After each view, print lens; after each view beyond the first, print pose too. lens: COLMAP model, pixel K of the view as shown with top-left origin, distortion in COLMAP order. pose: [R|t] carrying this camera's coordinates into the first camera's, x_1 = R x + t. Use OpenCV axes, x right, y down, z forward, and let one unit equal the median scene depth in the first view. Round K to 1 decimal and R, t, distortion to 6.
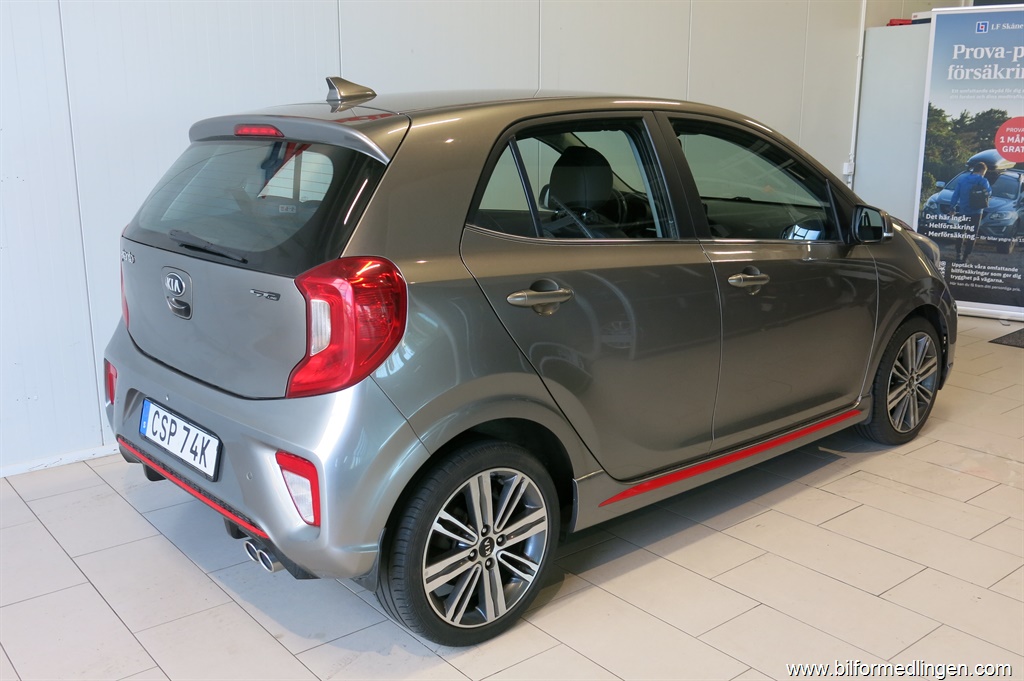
lens RADIAL K [[975.6, 0, 512.0], [0, 975.6, 340.5], [0, 0, 1]] dist [0.007617, 0.001686]
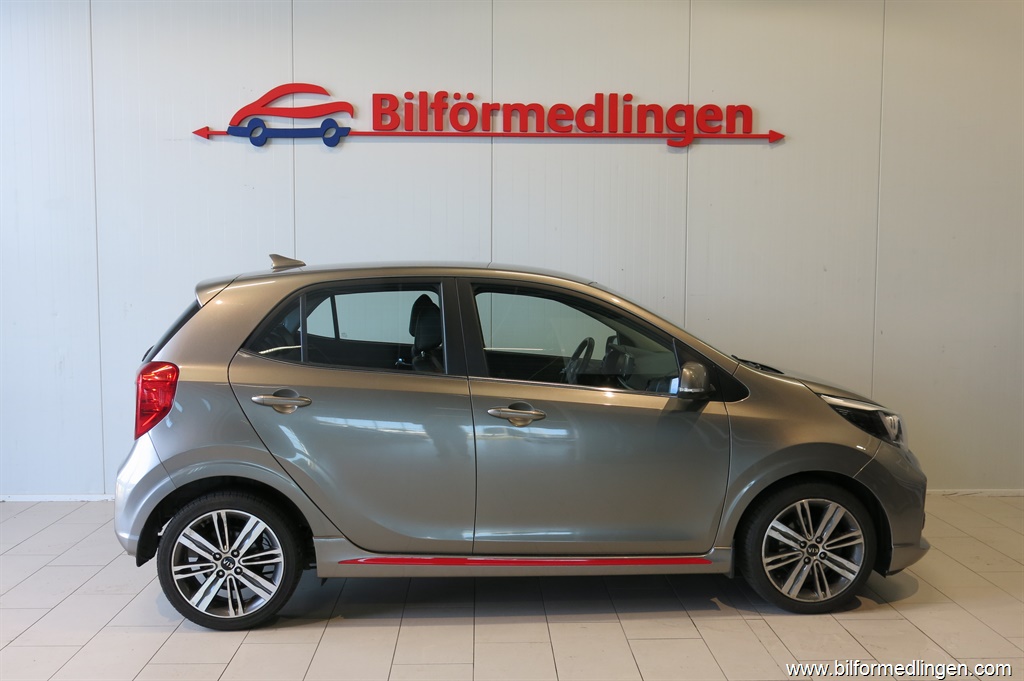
lens RADIAL K [[975.6, 0, 512.0], [0, 975.6, 340.5], [0, 0, 1]] dist [0.007617, 0.001686]
pose [[0.796157, 0.049386, -0.603072, 1.004811], [-0.143252, 0.983714, -0.108560, -0.019995], [0.587889, 0.172821, 0.790265, 0.023712]]
